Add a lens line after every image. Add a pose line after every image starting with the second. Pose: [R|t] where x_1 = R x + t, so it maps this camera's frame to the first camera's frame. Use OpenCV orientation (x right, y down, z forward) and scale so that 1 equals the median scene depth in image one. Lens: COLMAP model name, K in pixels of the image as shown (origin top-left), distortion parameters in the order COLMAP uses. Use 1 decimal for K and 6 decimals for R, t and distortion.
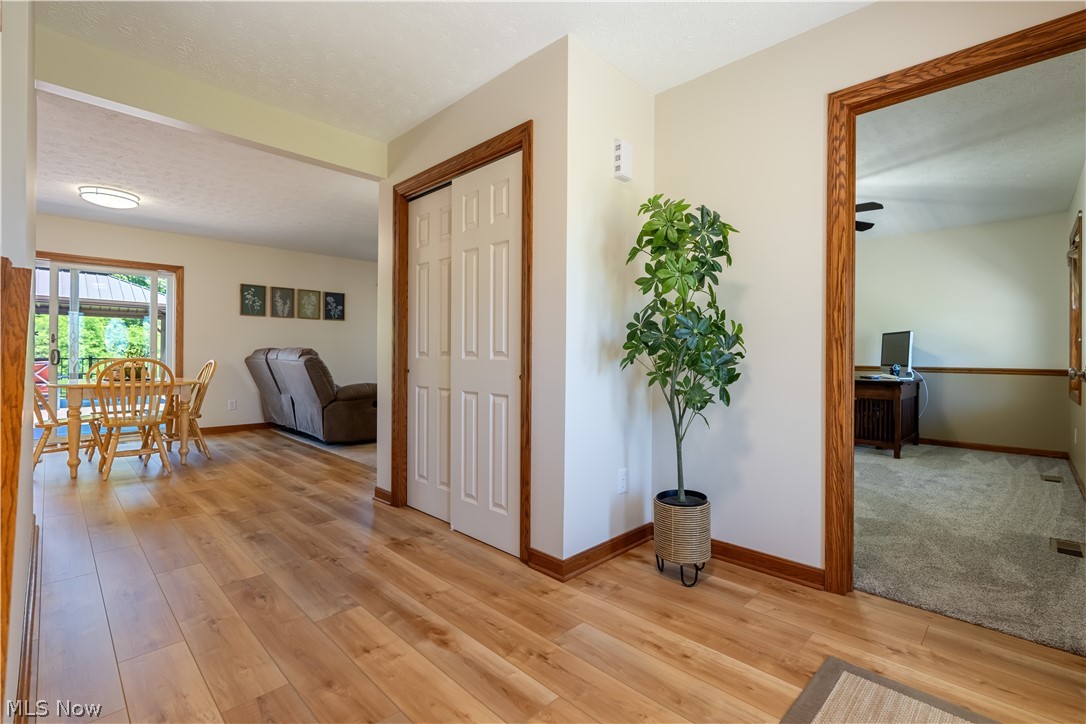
lens RADIAL K [[496.9, 0, 543.5], [0, 496.9, 354.9], [0, 0, 1]] dist [0.000508, 0.001531]
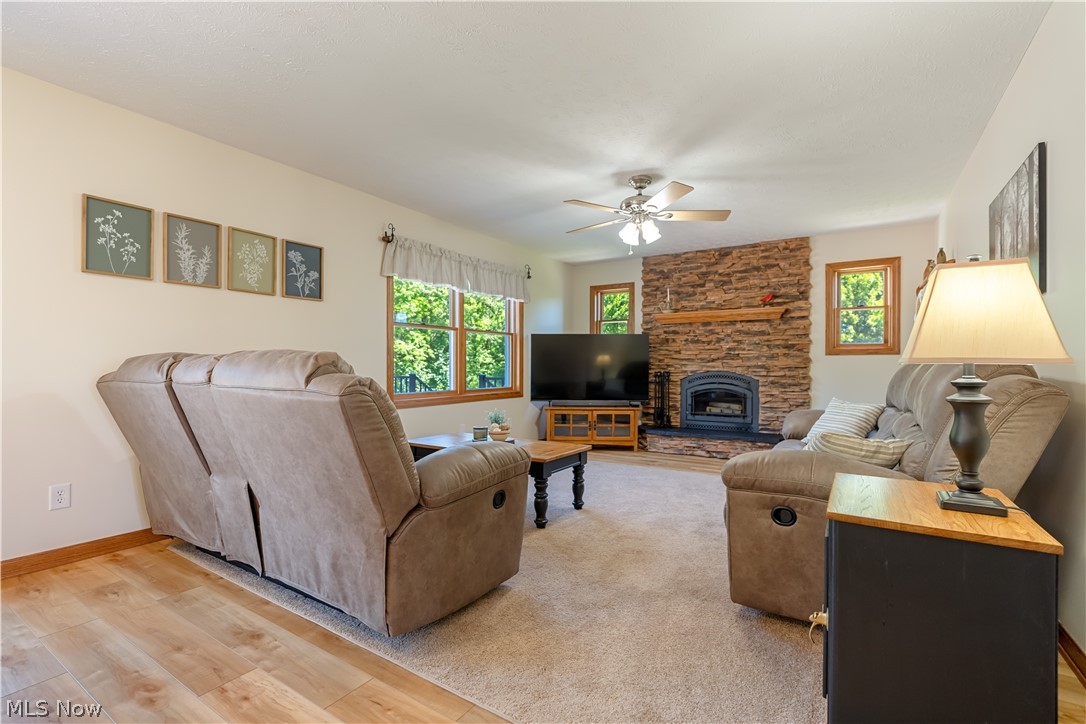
lens RADIAL K [[496.9, 0, 544.6], [0, 496.9, 363.0], [0, 0, 1]] dist [0.000508, 0.001531]
pose [[0.977833, -0.000043, 0.209385, -0.381972], [0.001090, 0.999987, -0.004883, -0.004474], [-0.209382, 0.005003, 0.977821, 0.614003]]
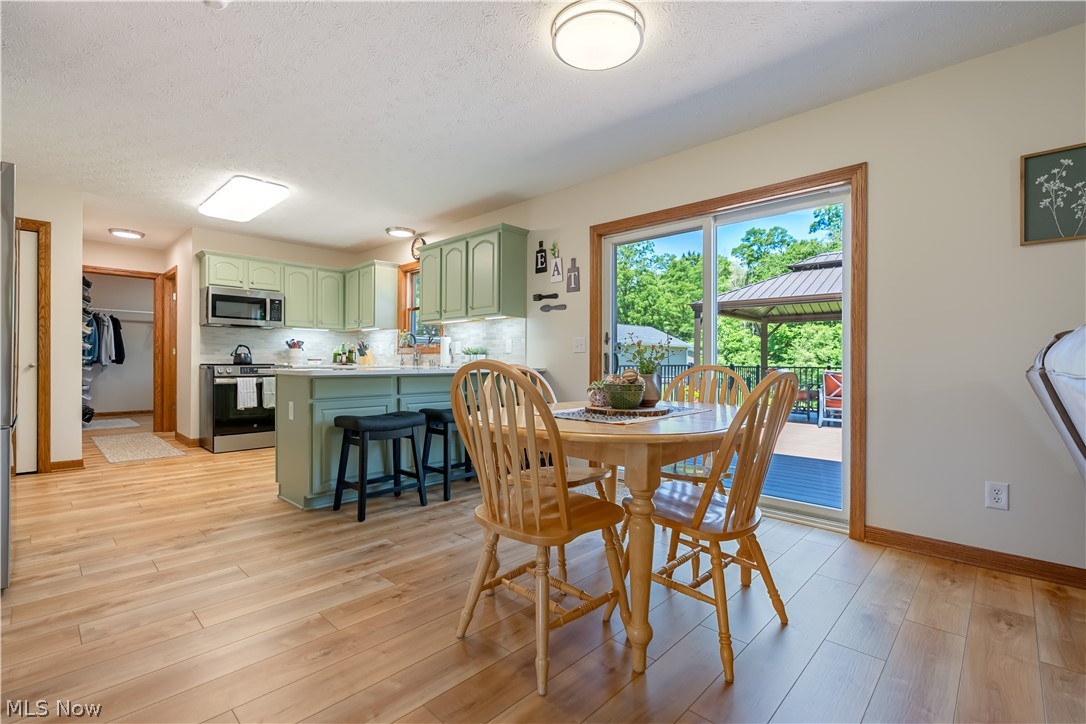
lens RADIAL K [[496.9, 0, 543.9], [0, 496.9, 361.9], [0, 0, 1]] dist [0.000508, 0.001531]
pose [[0.020563, -0.006167, -0.999770, -0.308103], [0.000907, 0.999981, -0.006150, 0.004651], [0.999788, -0.000781, 0.020569, 0.762245]]
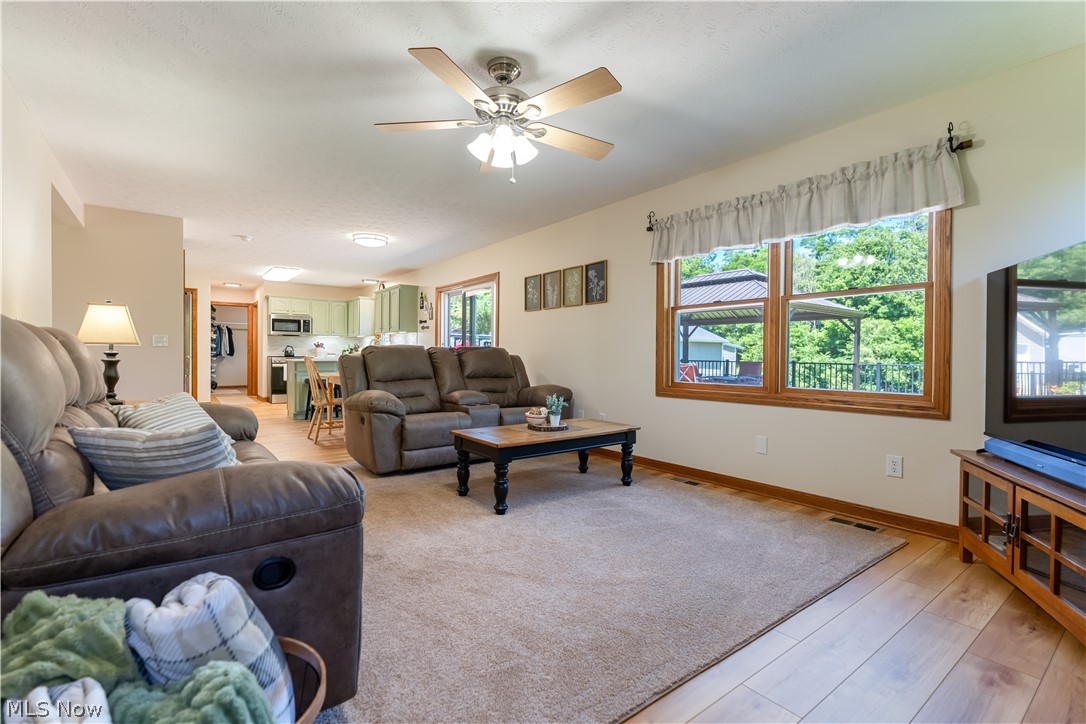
lens RADIAL K [[496.9, 0, 542.4], [0, 496.9, 360.6], [0, 0, 1]] dist [0.000508, 0.001531]
pose [[-0.141333, 0.001948, -0.989960, 0.345759], [-0.003709, 0.999990, 0.002497, 0.009560], [0.989955, 0.004024, -0.141324, 1.353260]]
